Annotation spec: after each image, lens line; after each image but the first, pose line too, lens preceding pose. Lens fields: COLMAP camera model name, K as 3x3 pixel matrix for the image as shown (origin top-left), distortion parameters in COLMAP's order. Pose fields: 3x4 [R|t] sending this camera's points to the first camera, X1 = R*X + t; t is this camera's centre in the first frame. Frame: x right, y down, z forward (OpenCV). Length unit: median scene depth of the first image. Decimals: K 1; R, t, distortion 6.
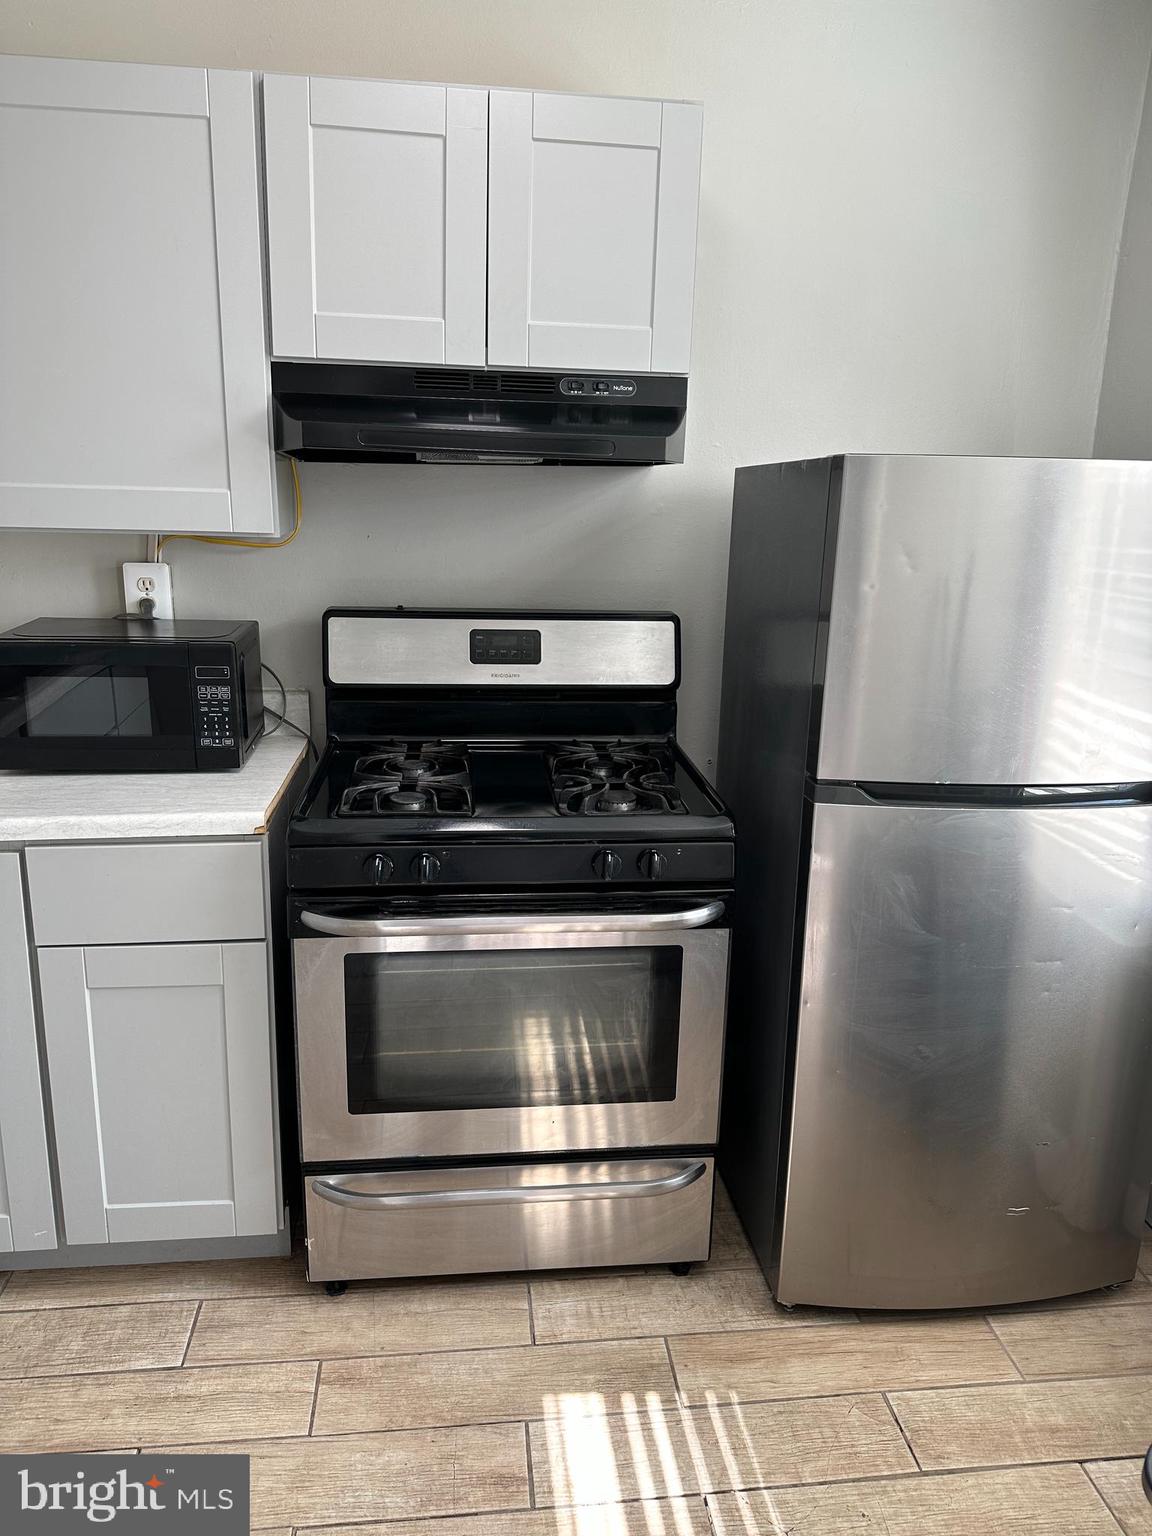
lens RADIAL K [[1073.2, 0, 583.7], [0, 1073.2, 768.3], [0, 0, 1]] dist [0.059184, -0.084077]
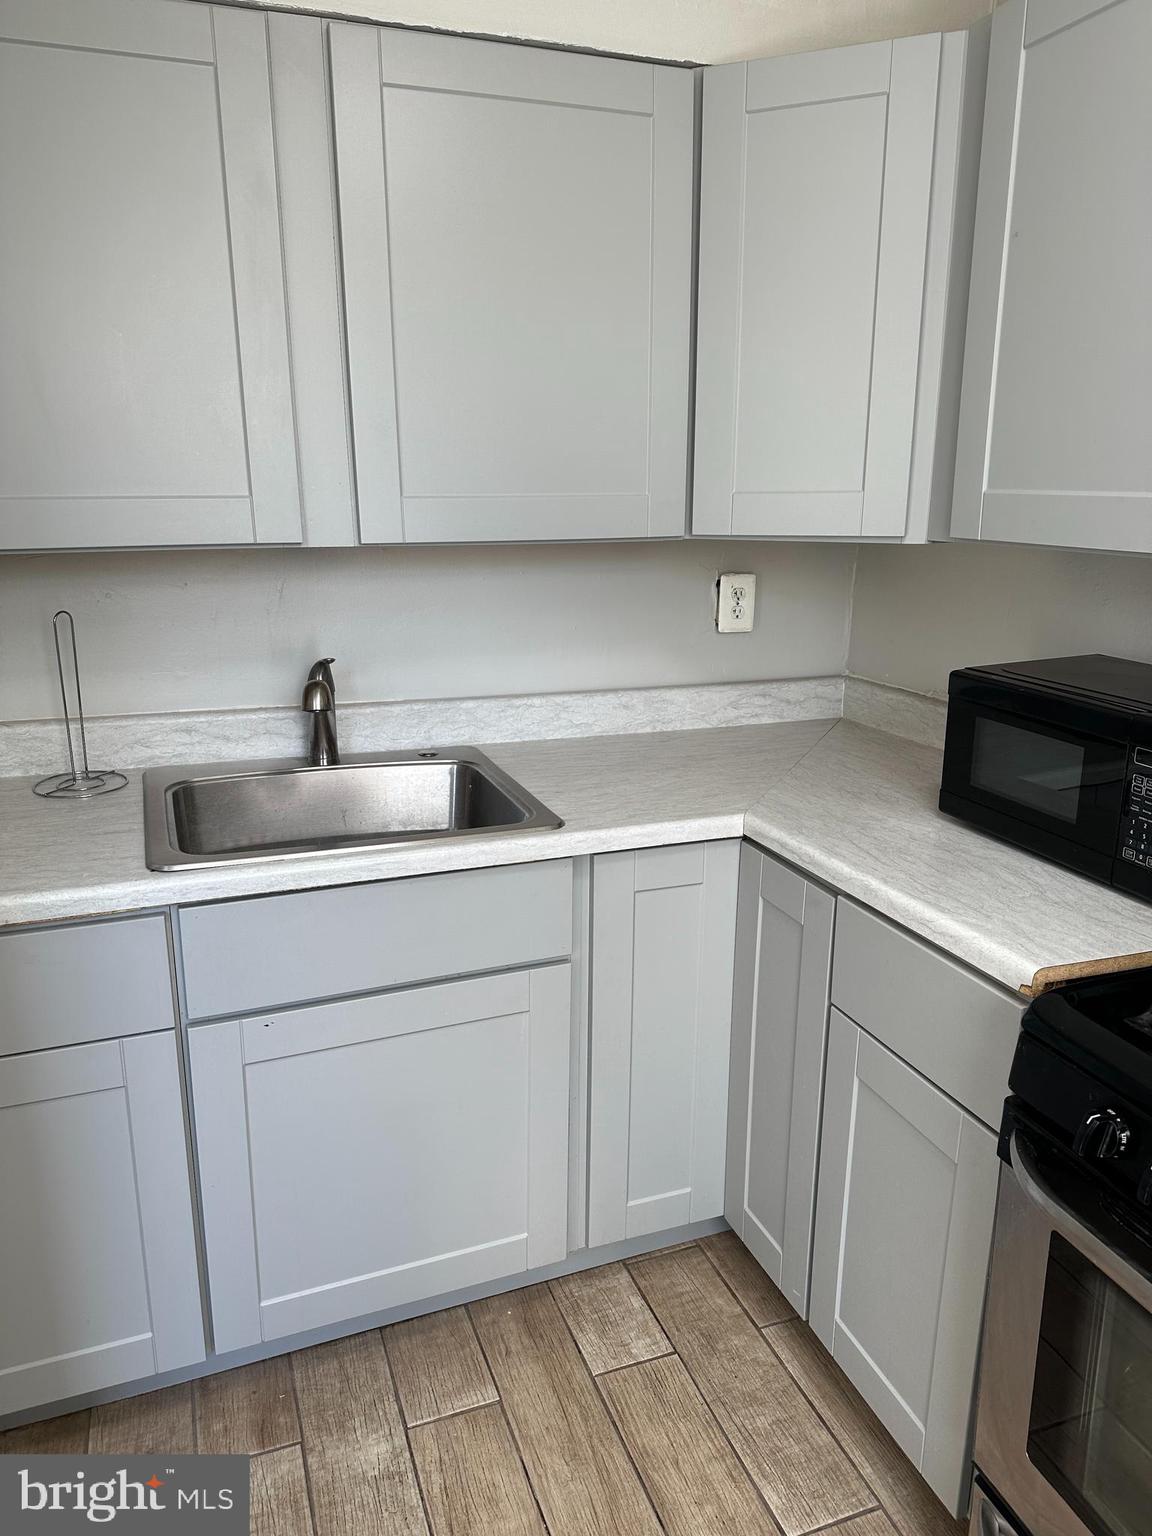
lens RADIAL K [[1073.2, 0, 575.8], [0, 1073.2, 771.6], [0, 0, 1]] dist [0.059184, -0.084077]
pose [[0.217006, 0.232423, -0.948097, 0.240299], [-0.241303, 0.953872, 0.178608, -0.120883], [0.945876, 0.190020, 0.263081, 0.492886]]
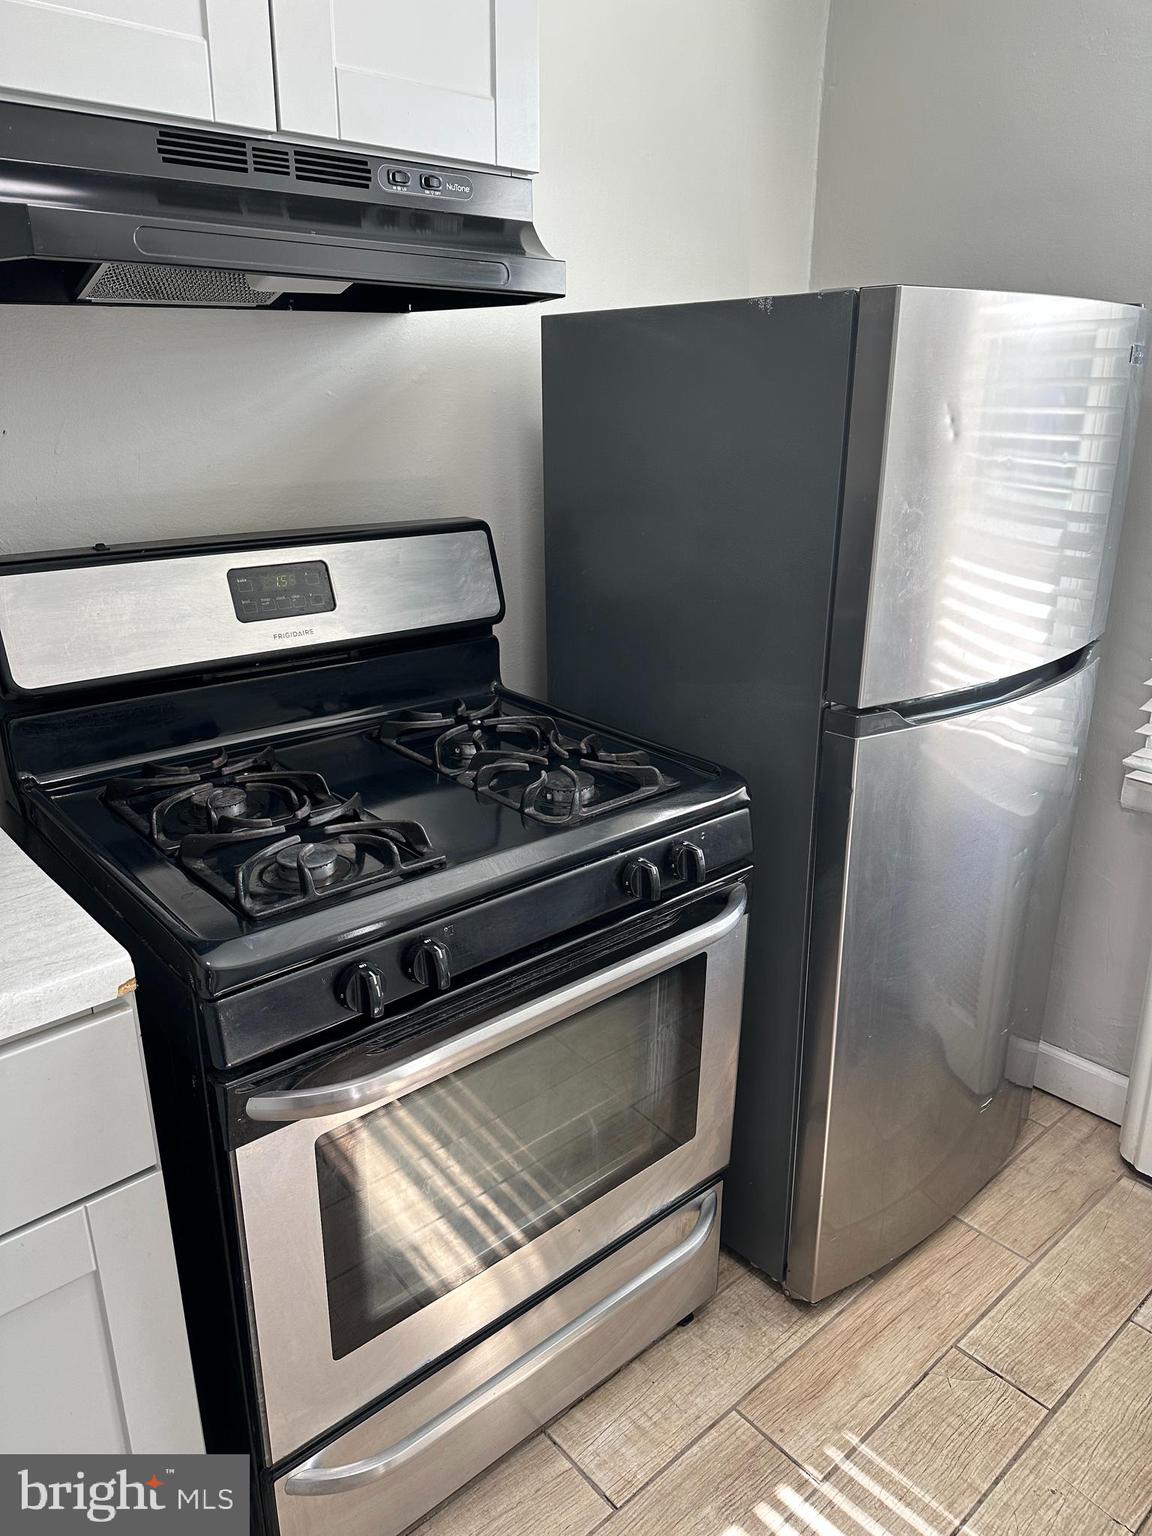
lens RADIAL K [[1073.2, 0, 588.6], [0, 1073.2, 765.9], [0, 0, 1]] dist [0.059184, -0.084077]
pose [[0.821138, -0.209686, 0.530814, -0.353344], [0.154338, 0.976993, 0.147188, -0.090772], [-0.549465, -0.038937, 0.834609, 0.396794]]
